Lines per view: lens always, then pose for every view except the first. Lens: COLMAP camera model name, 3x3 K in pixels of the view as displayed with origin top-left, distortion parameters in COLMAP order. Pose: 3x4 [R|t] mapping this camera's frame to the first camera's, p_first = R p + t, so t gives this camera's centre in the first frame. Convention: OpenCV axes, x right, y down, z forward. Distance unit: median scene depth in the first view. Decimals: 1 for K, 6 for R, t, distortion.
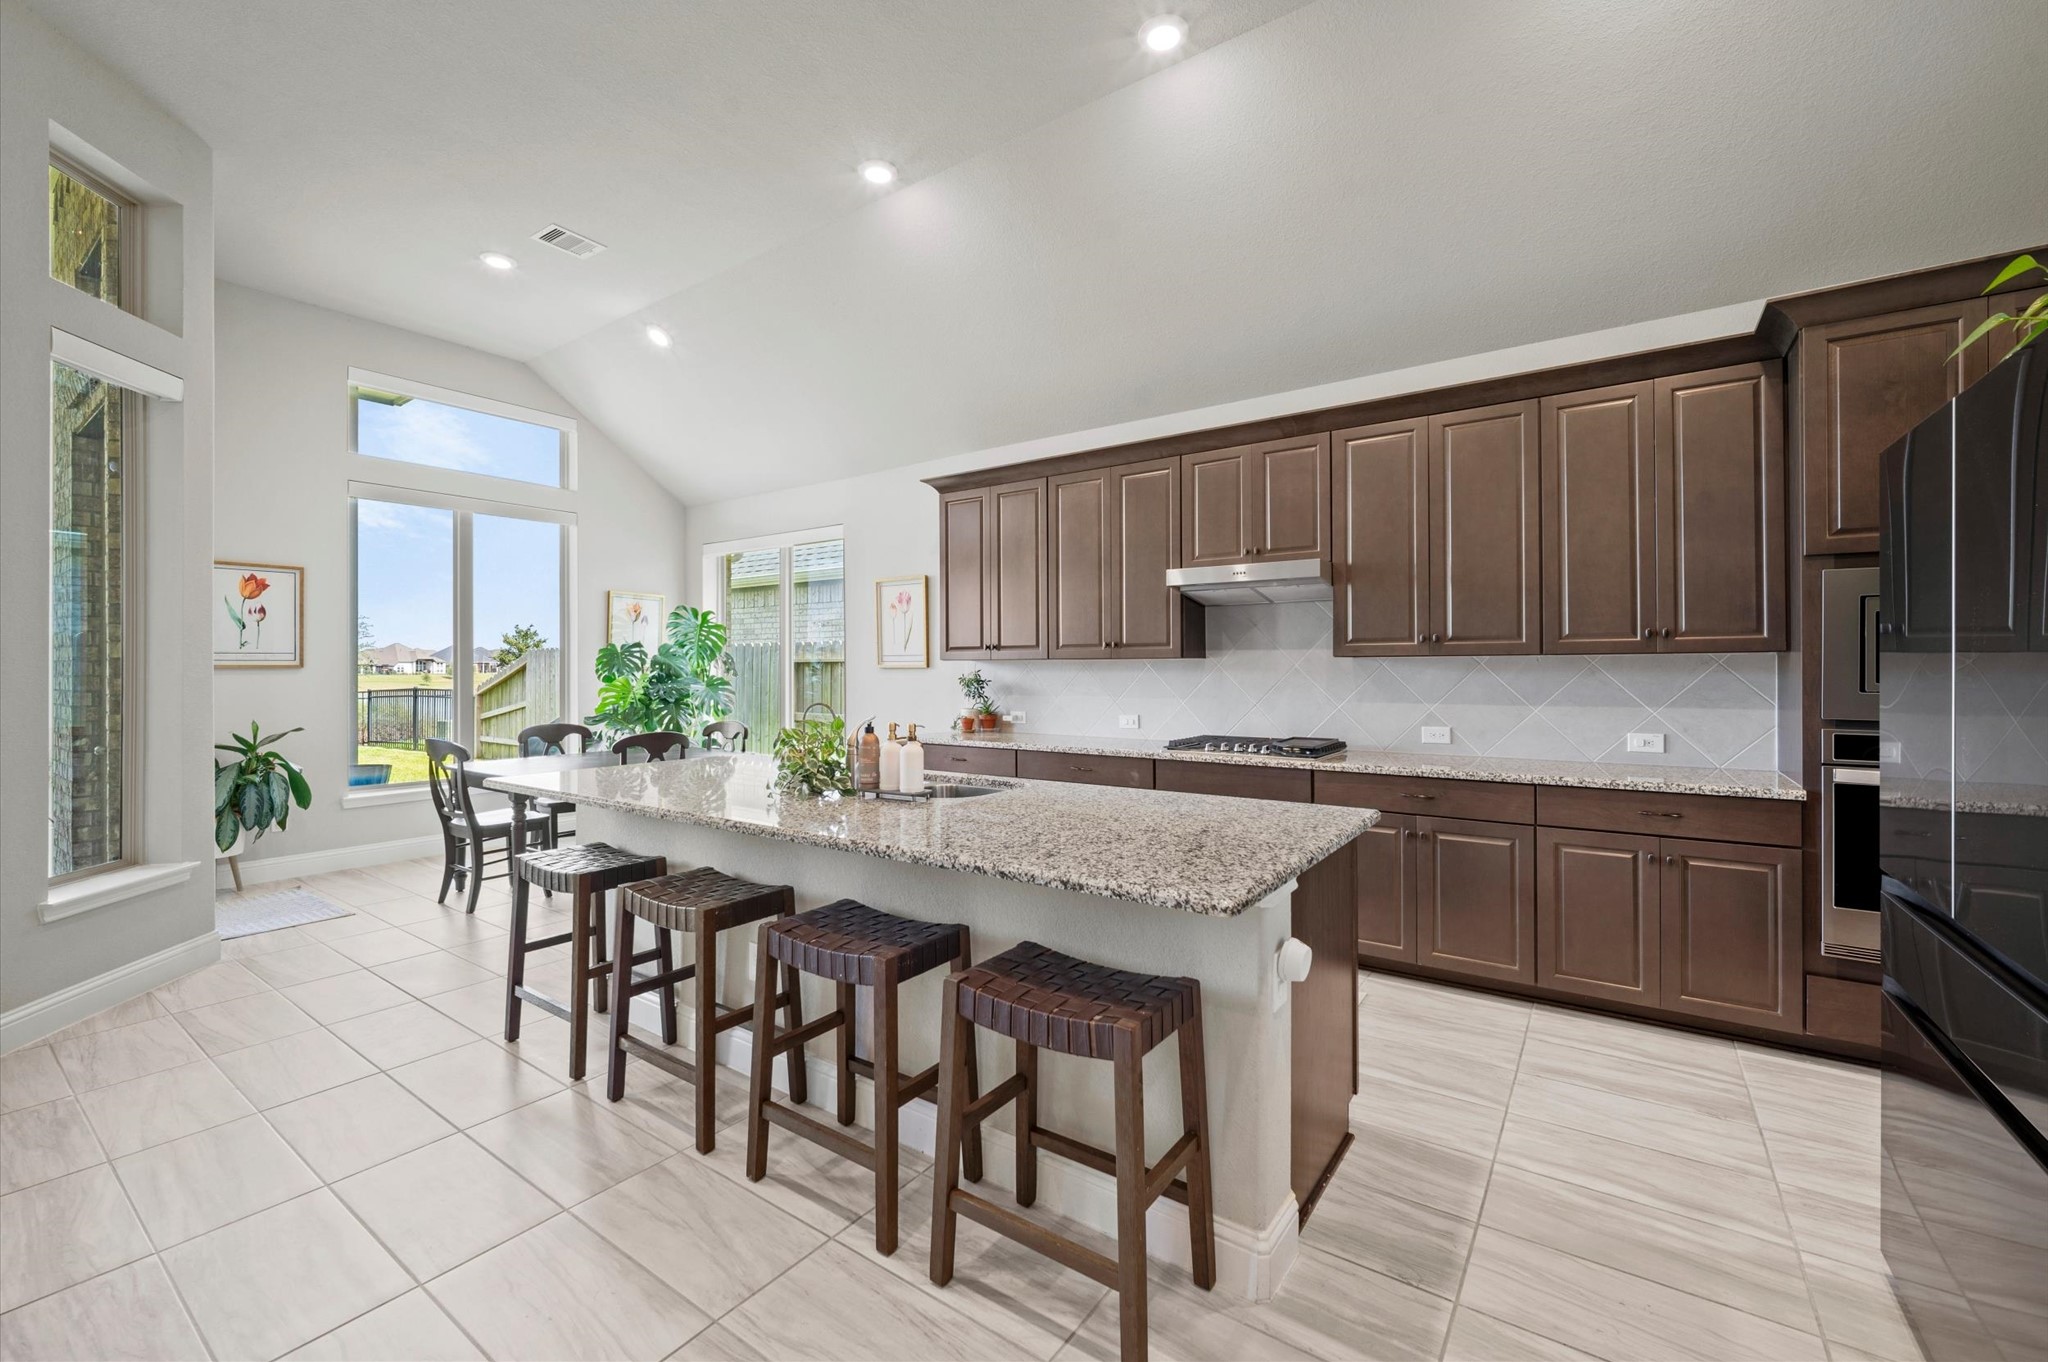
lens RADIAL K [[834.4, 0, 1029.6], [0, 834.4, 669.7], [0, 0, 1]] dist [0.000898, 0.000005]
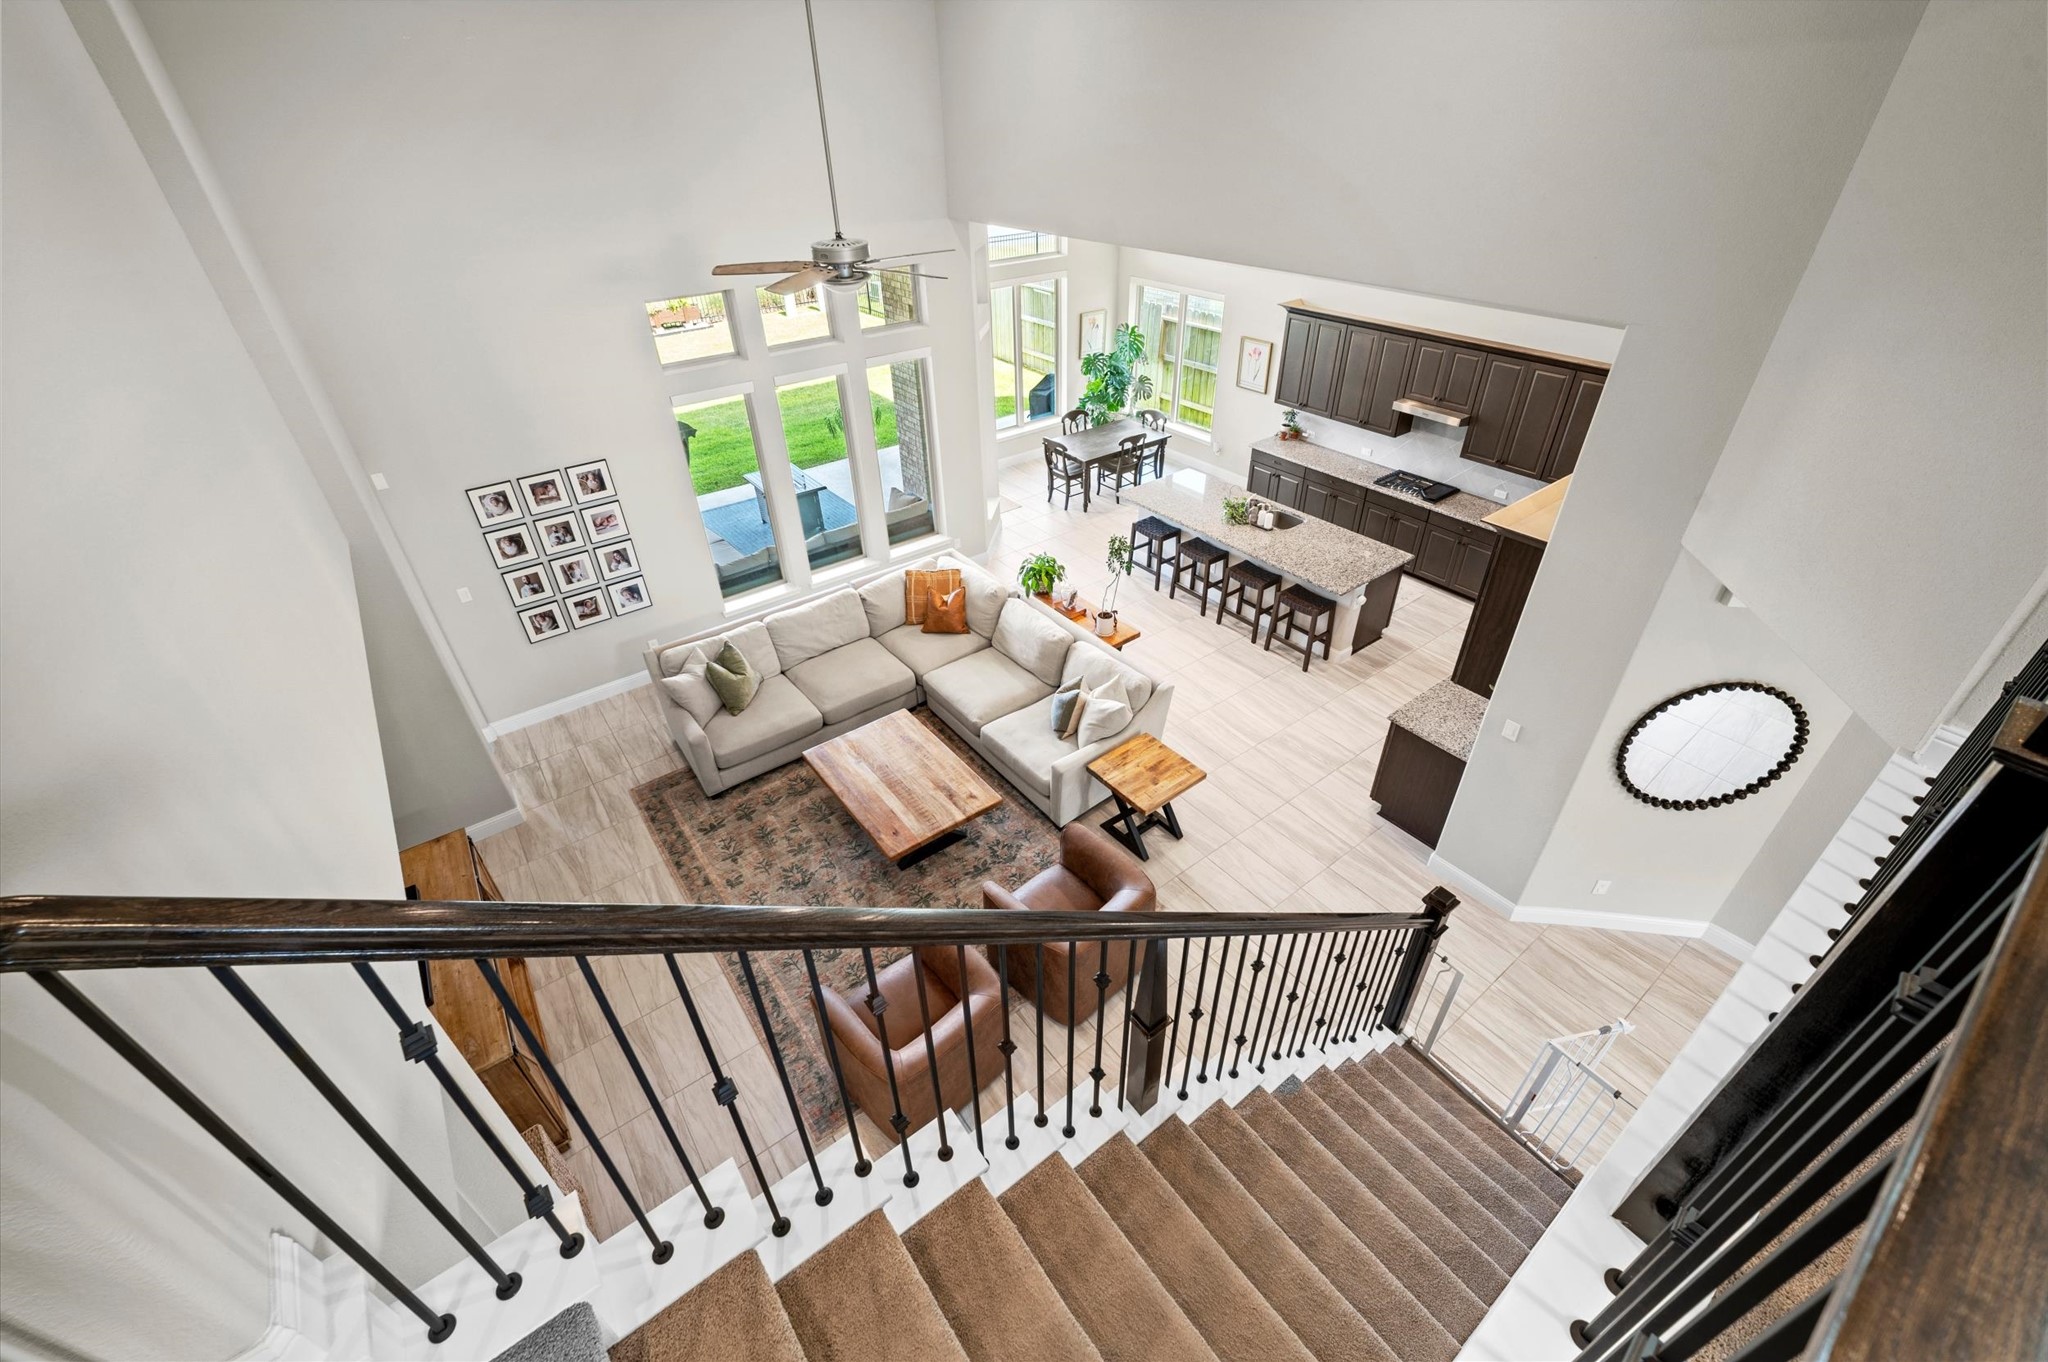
lens RADIAL K [[834.4, 0, 1029.6], [0, 834.4, 669.7], [0, 0, 1]] dist [0.000898, 0.000005]
pose [[0.952452, 0.160975, -0.258695, -0.112639], [0.015049, 0.823152, 0.567621, -1.498700], [0.304318, -0.544525, 0.781590, -2.530297]]
